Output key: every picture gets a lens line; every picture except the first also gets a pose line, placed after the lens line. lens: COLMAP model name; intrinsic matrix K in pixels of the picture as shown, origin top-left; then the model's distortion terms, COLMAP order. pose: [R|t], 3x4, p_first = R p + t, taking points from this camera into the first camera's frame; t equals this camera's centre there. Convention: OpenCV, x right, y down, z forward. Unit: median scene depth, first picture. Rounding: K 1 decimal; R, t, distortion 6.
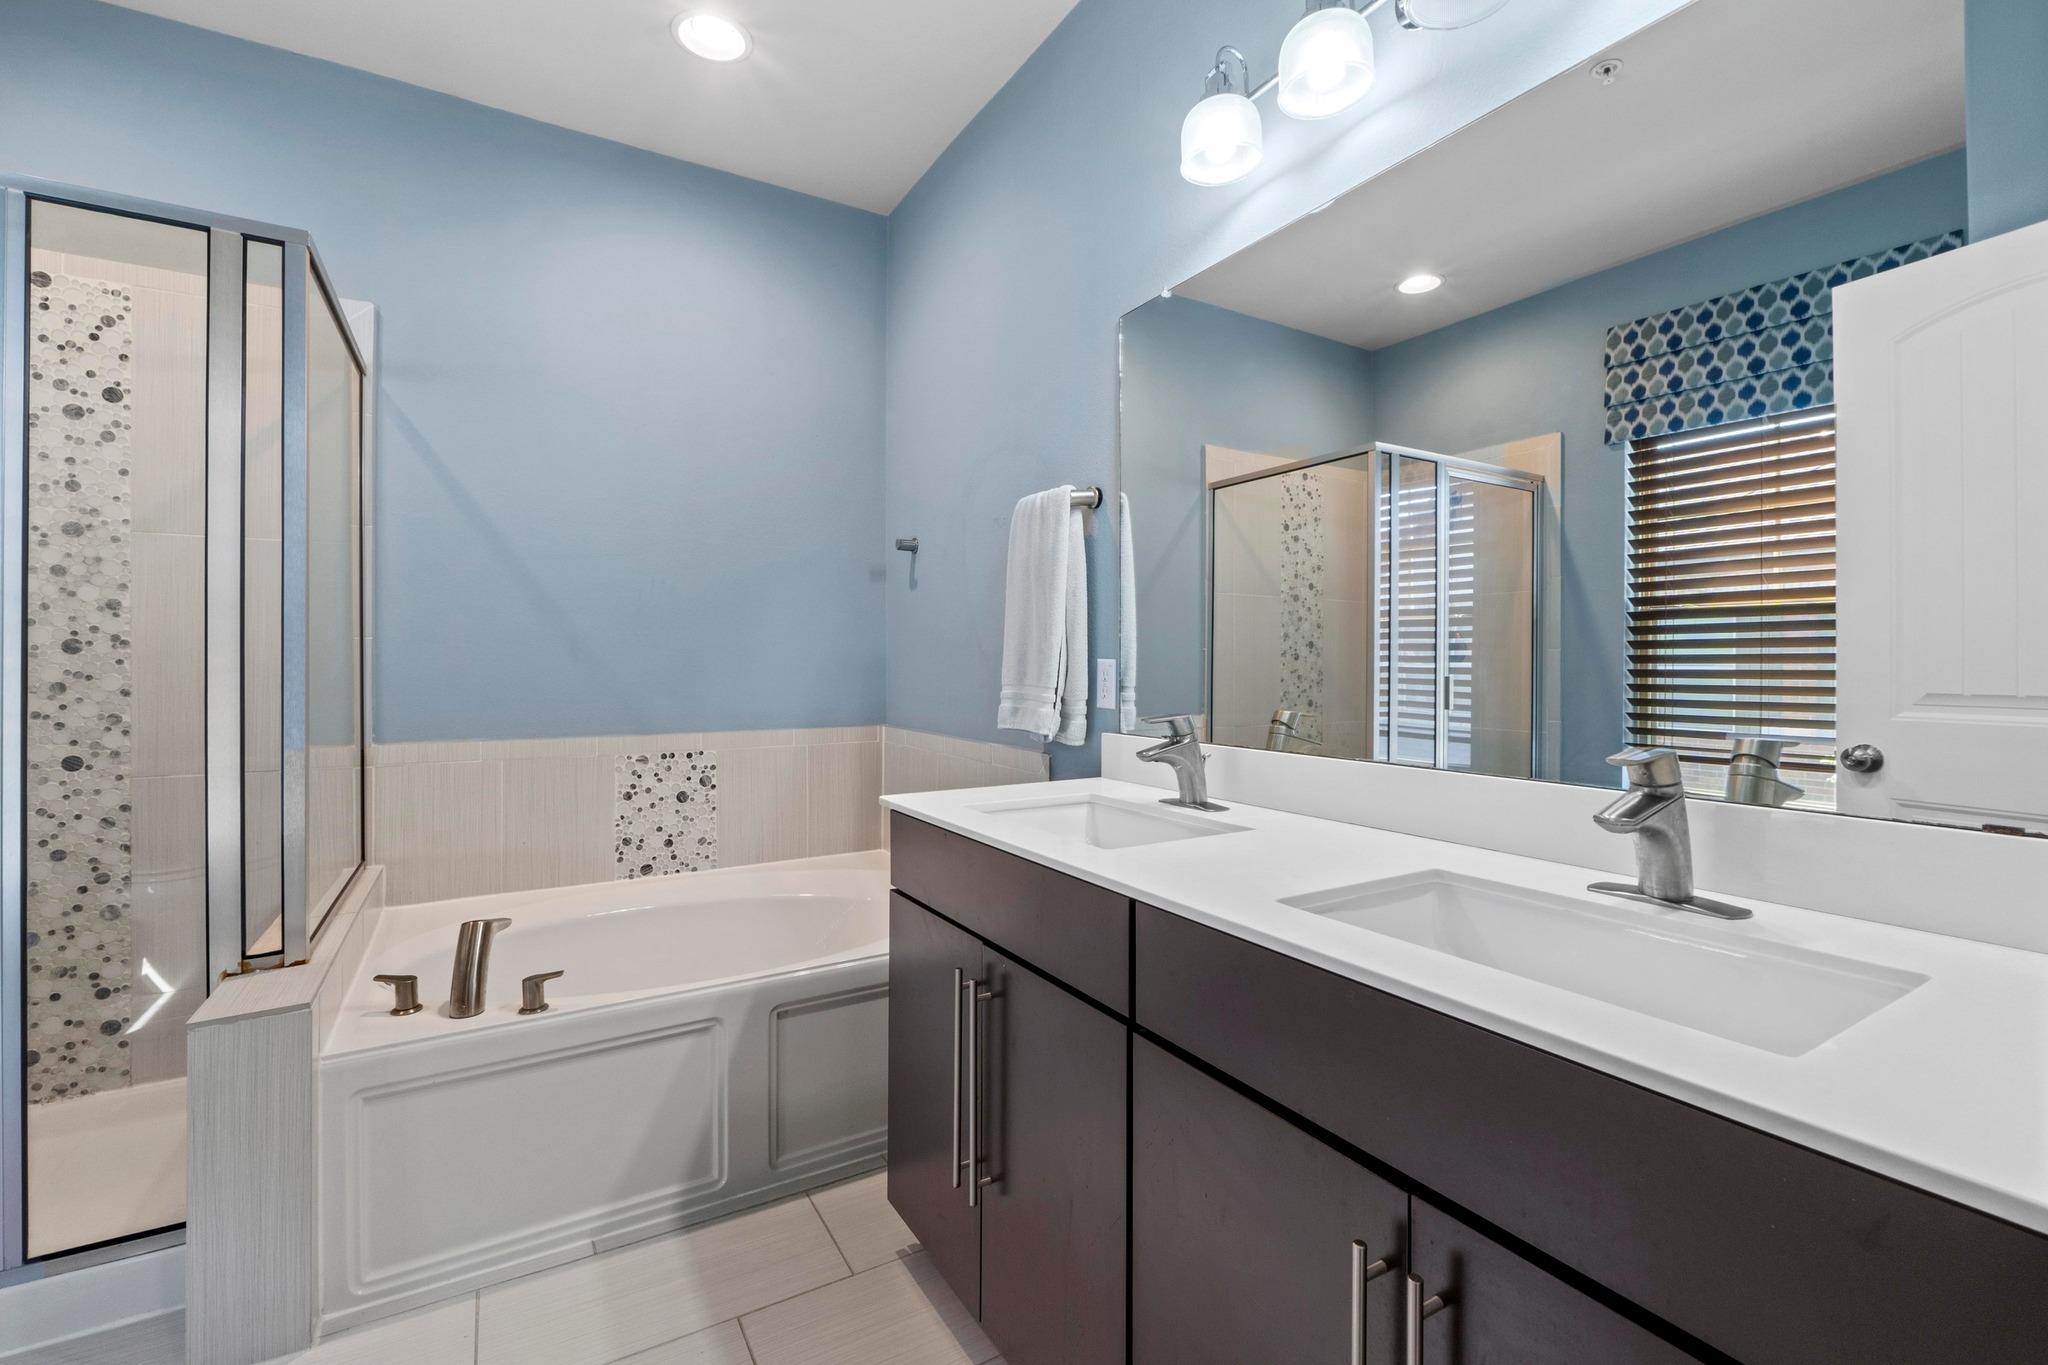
lens RADIAL K [[897.2, 0, 1024.0], [0, 897.2, 662.8], [0, 0, 1]] dist [-0.004588, -0.000656]
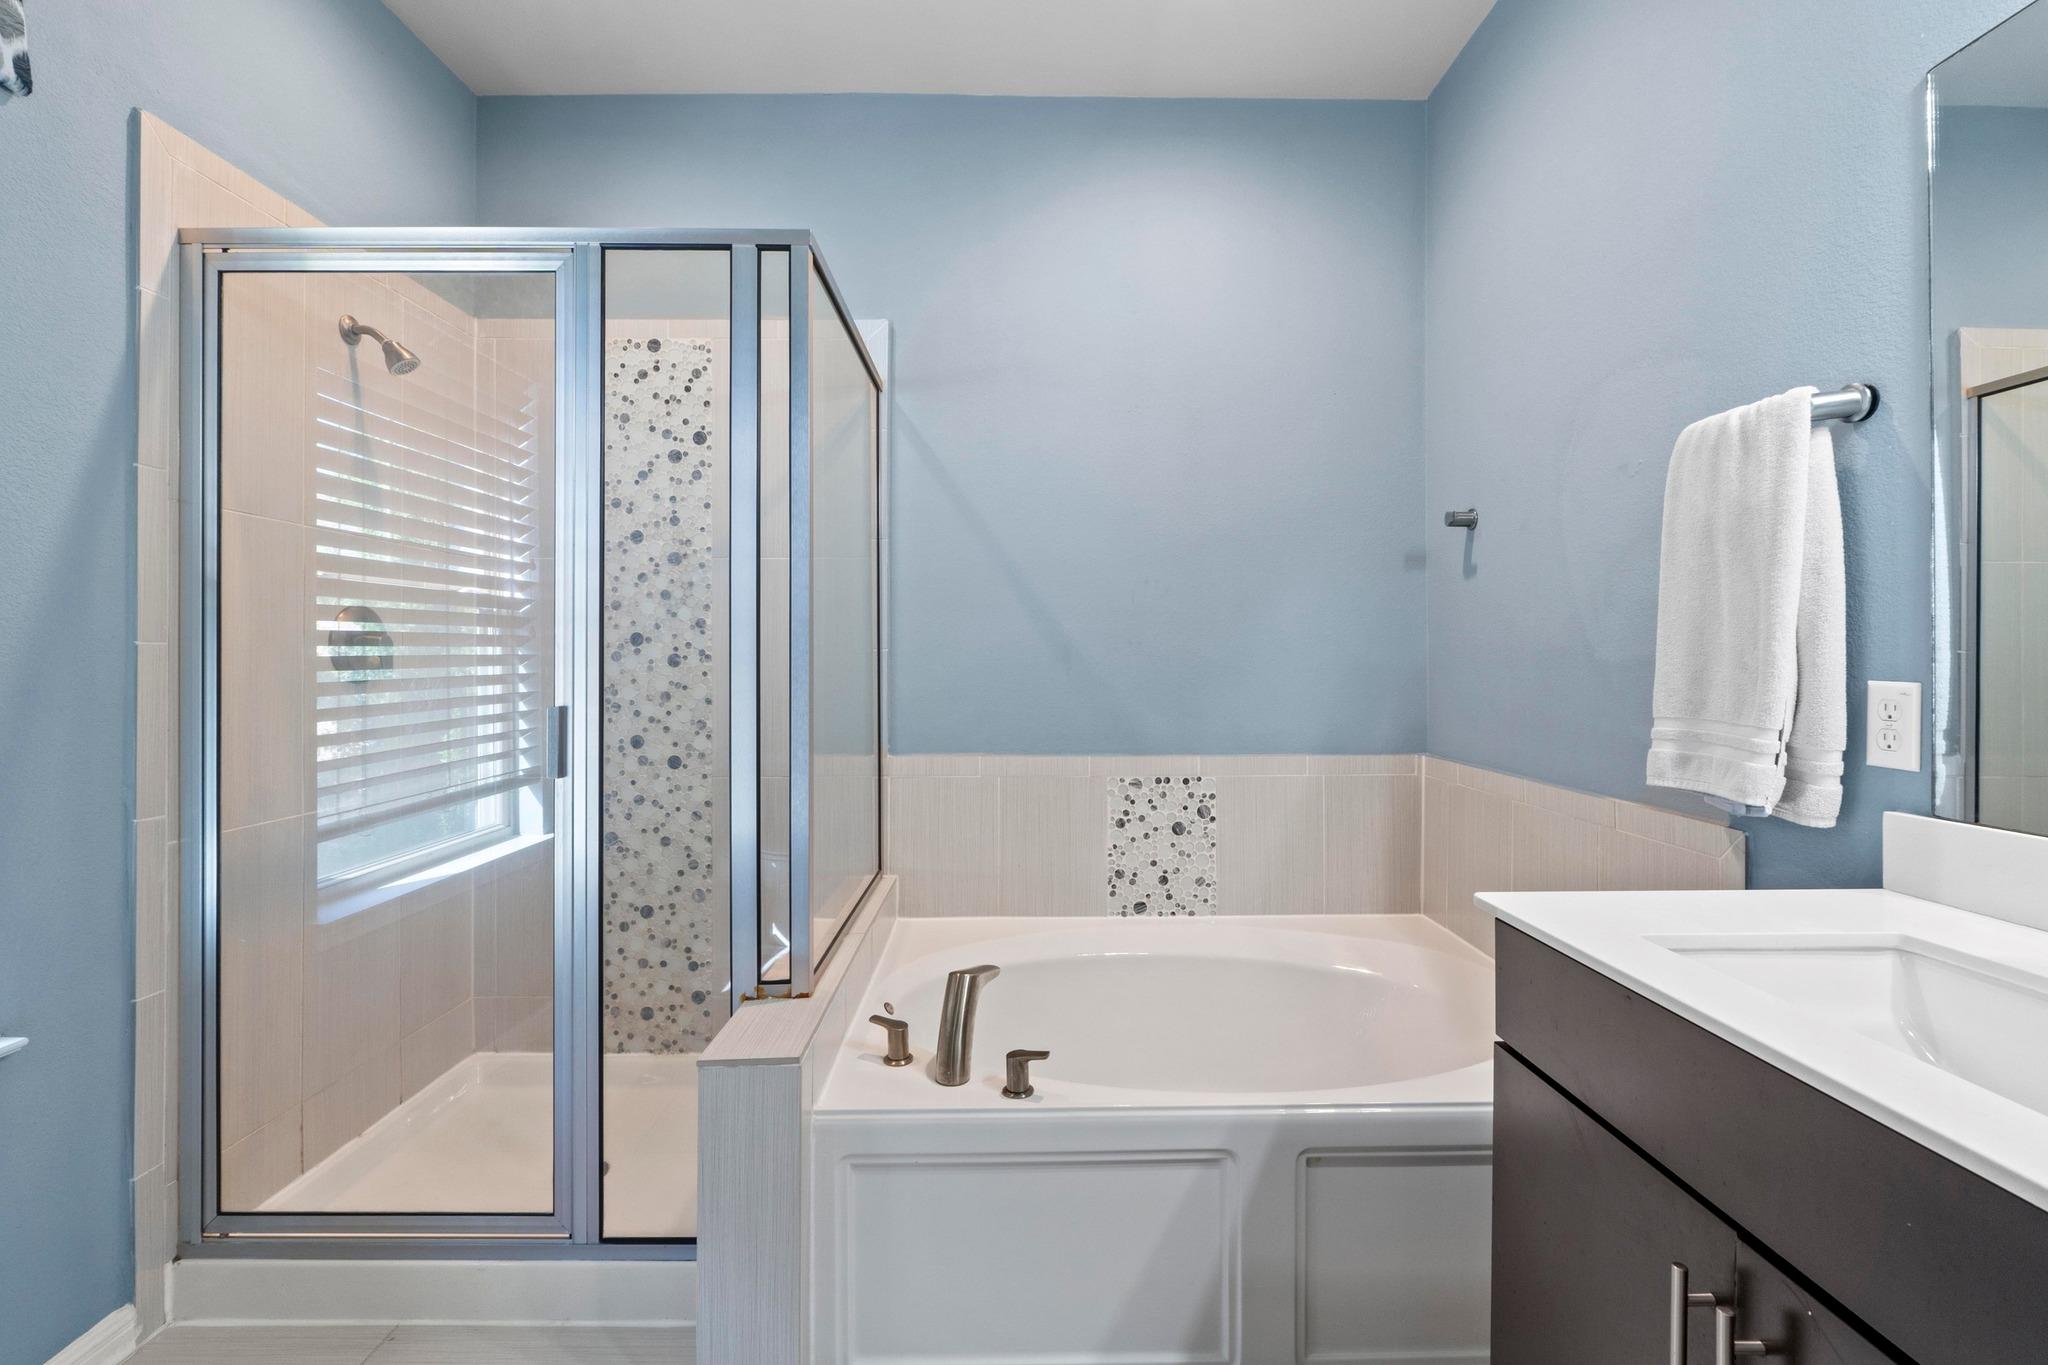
lens RADIAL K [[897.2, 0, 1024.0], [0, 897.2, 662.8], [0, 0, 1]] dist [-0.004588, -0.000656]
pose [[0.865951, 0.000117, -0.500129, -0.097873], [0.001440, 0.999995, 0.002728, -0.017758], [0.500127, -0.003083, 0.865947, 0.222833]]
